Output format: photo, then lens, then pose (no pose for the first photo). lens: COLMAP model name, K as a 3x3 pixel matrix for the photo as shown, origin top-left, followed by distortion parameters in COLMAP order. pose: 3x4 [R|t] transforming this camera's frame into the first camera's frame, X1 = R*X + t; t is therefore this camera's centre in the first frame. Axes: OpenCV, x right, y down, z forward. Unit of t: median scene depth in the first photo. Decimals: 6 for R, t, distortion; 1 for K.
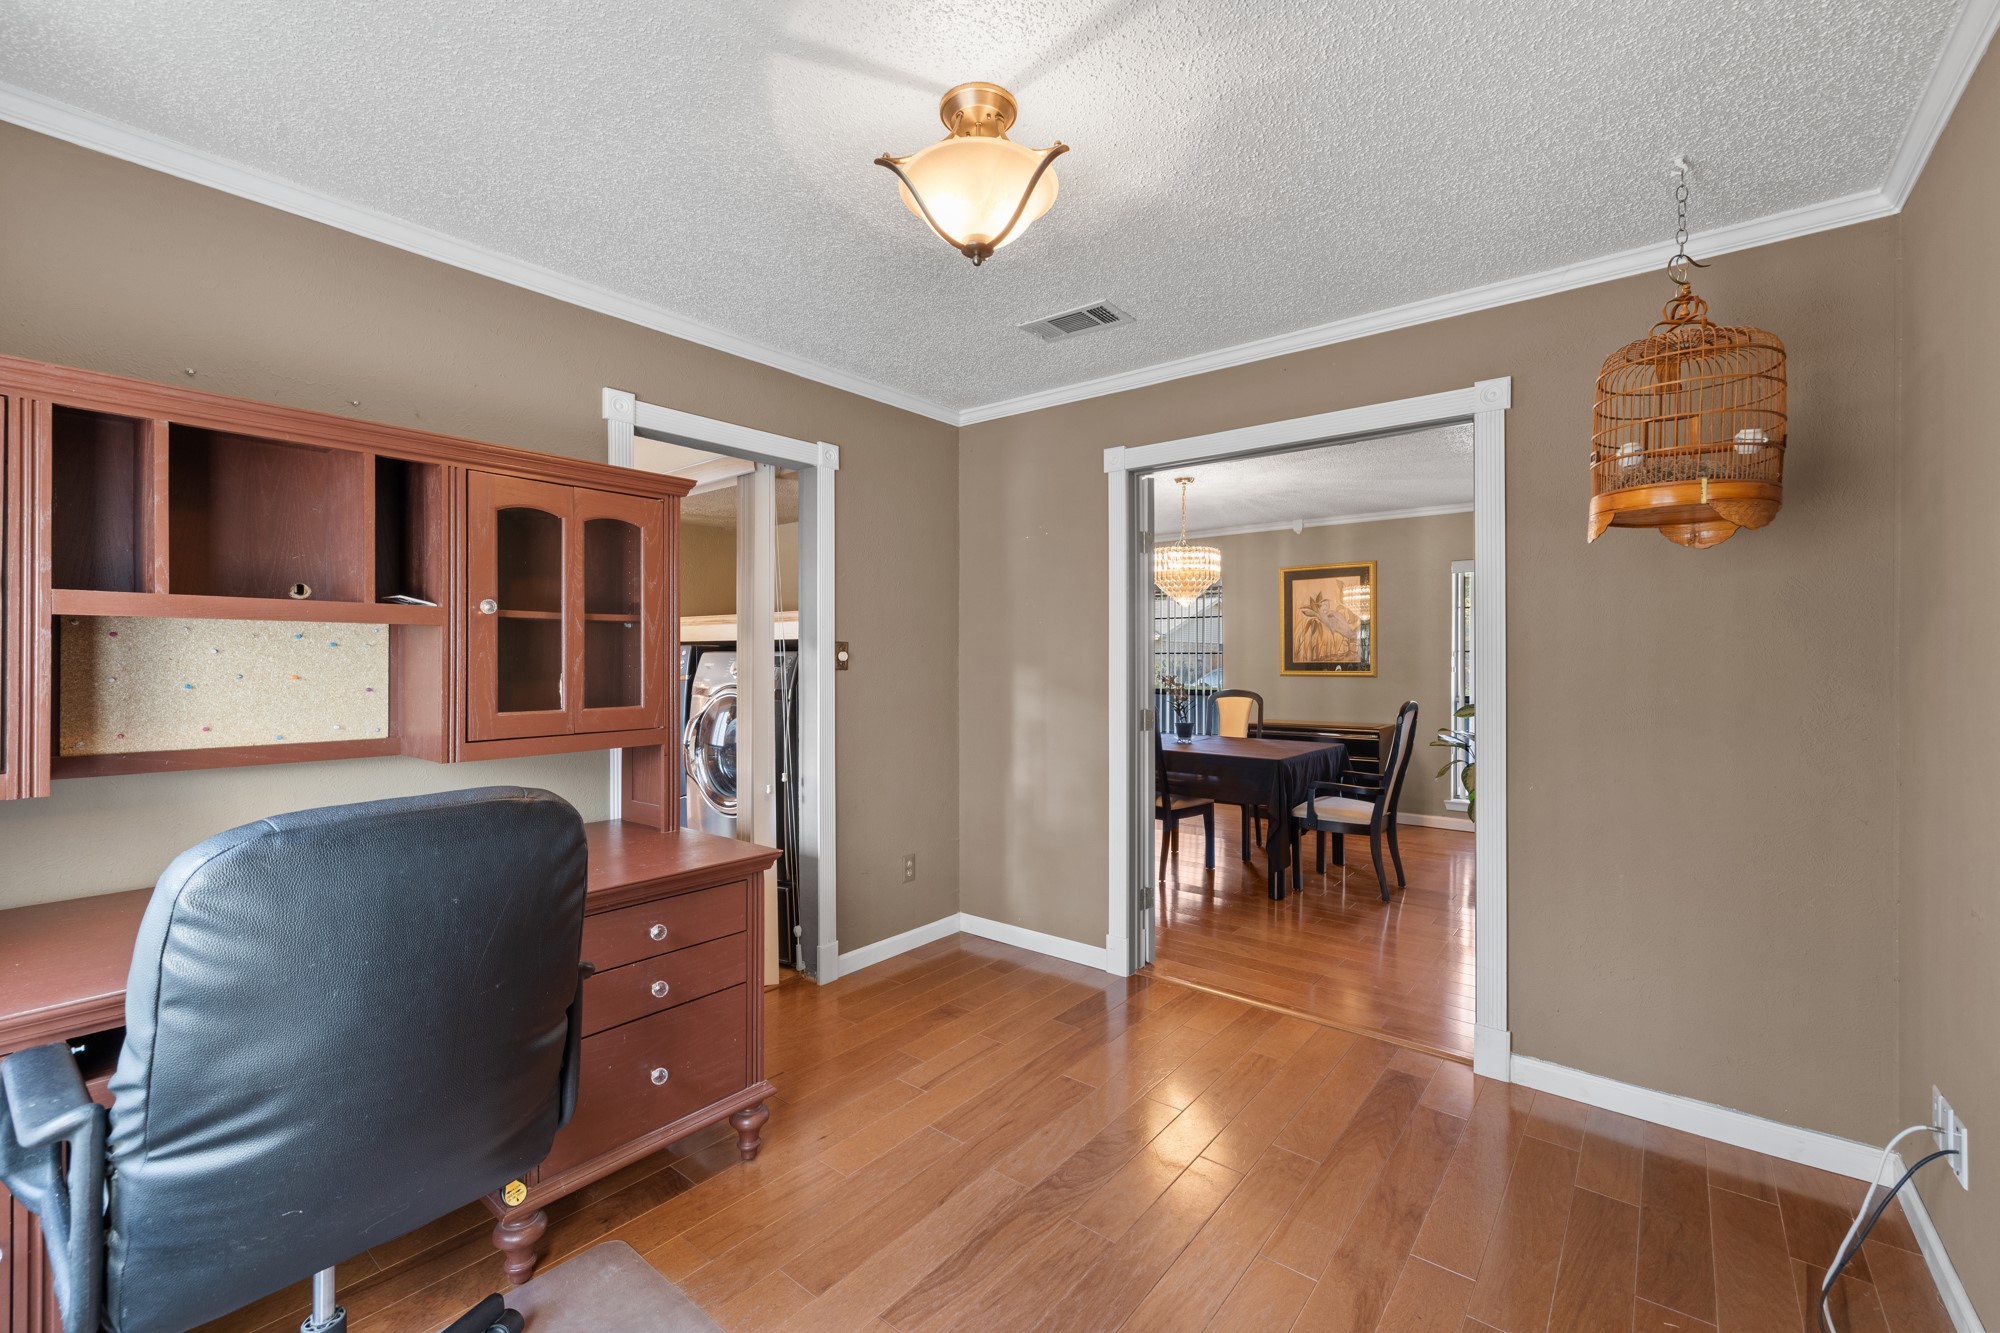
lens RADIAL K [[840.2, 0, 986.0], [0, 840.2, 657.9], [0, 0, 1]] dist [0.000069, 0.000599]
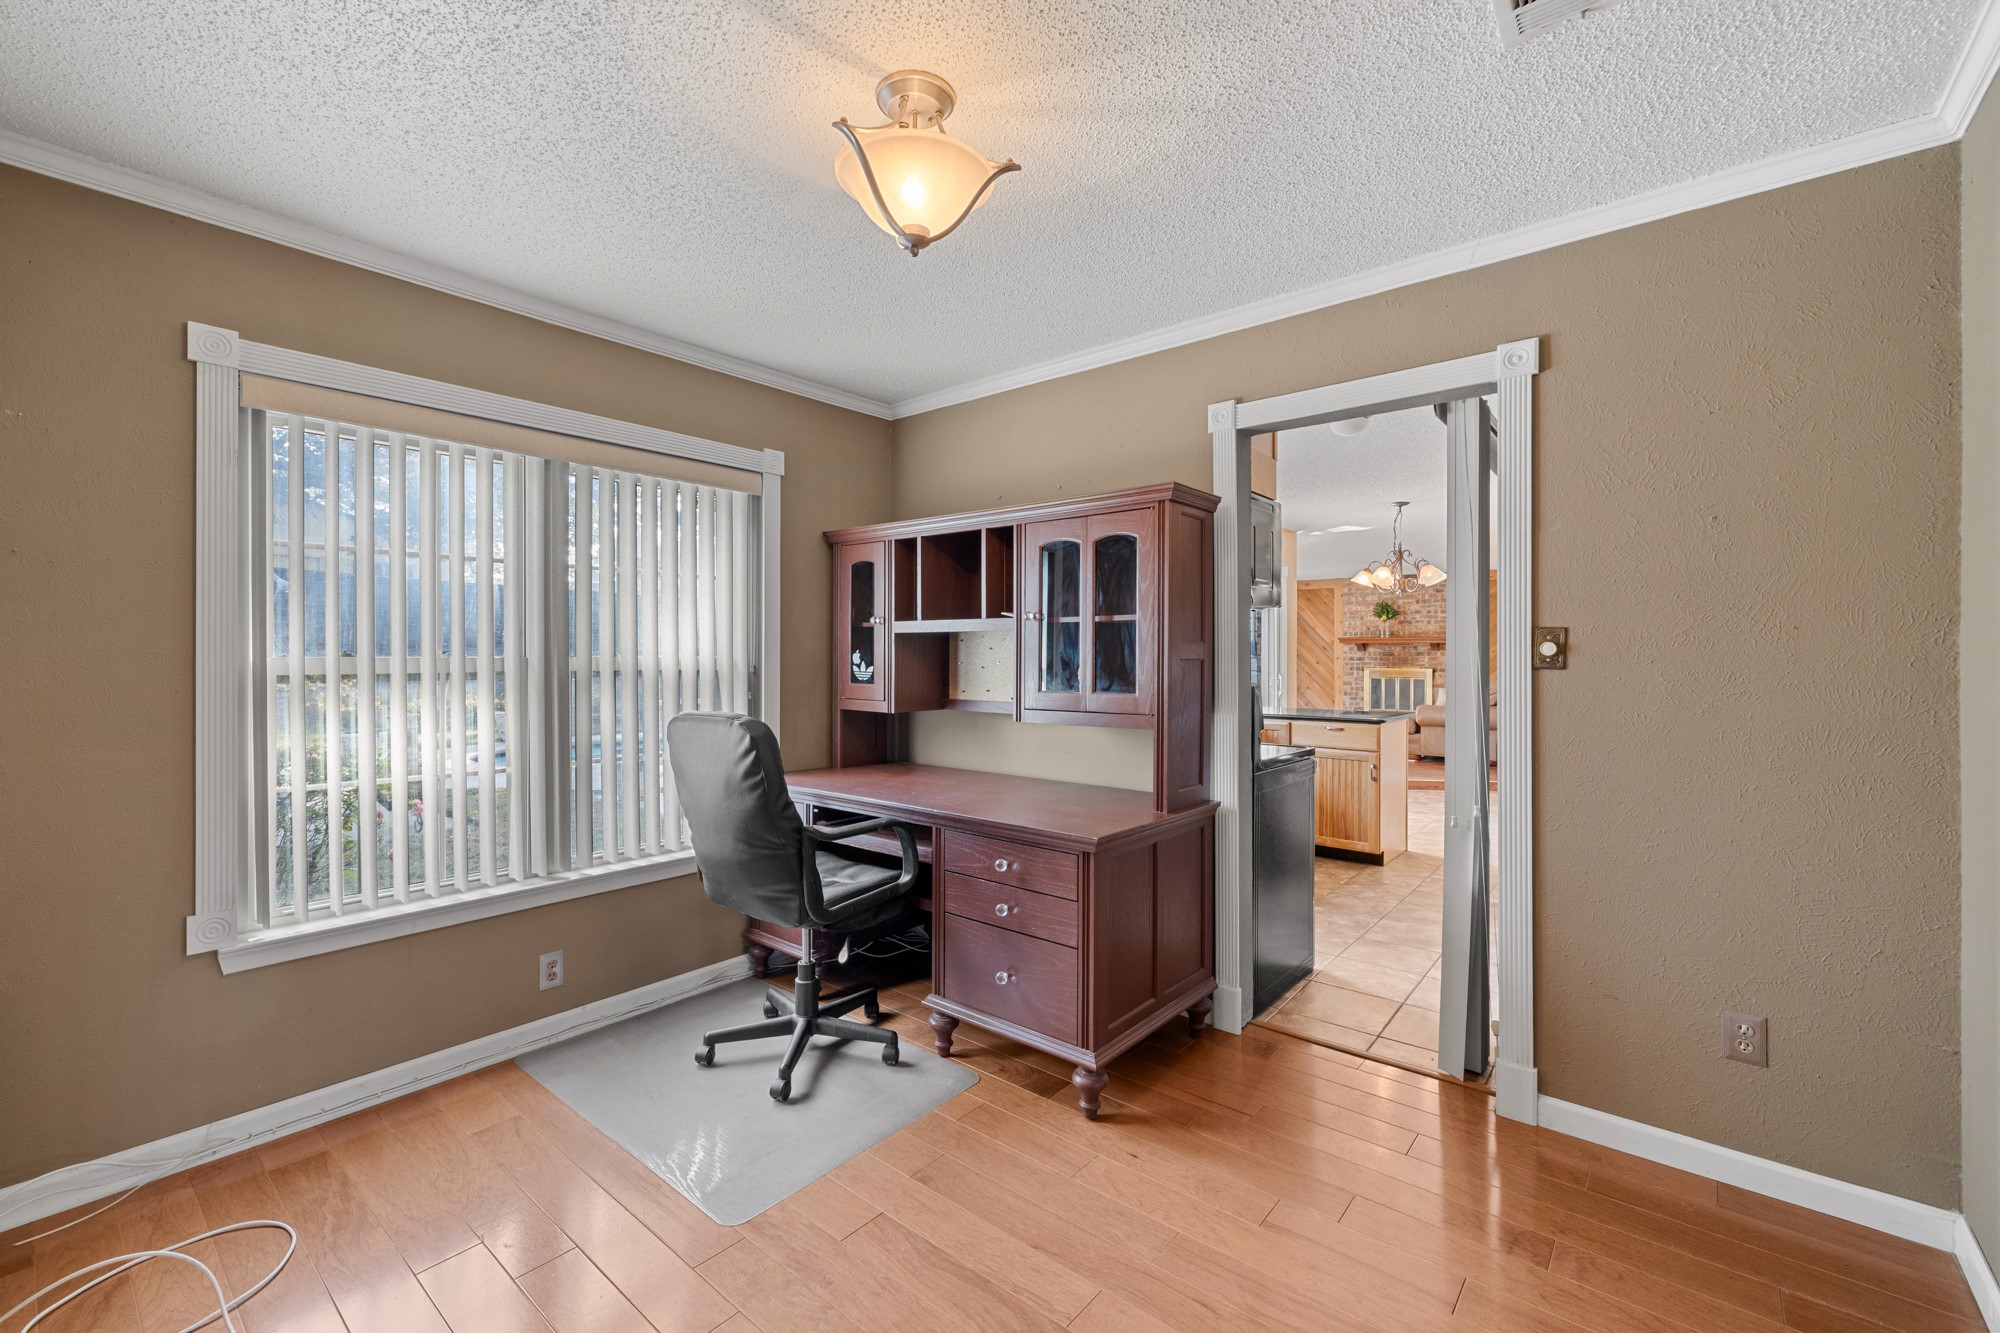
lens RADIAL K [[840.2, 0, 986.0], [0, 840.2, 657.9], [0, 0, 1]] dist [0.000069, 0.000599]
pose [[-0.021736, 0.005404, -0.999749, 0.764736], [-0.000579, 0.999985, 0.005418, 0.003061], [0.999764, 0.000697, -0.021732, 0.863099]]
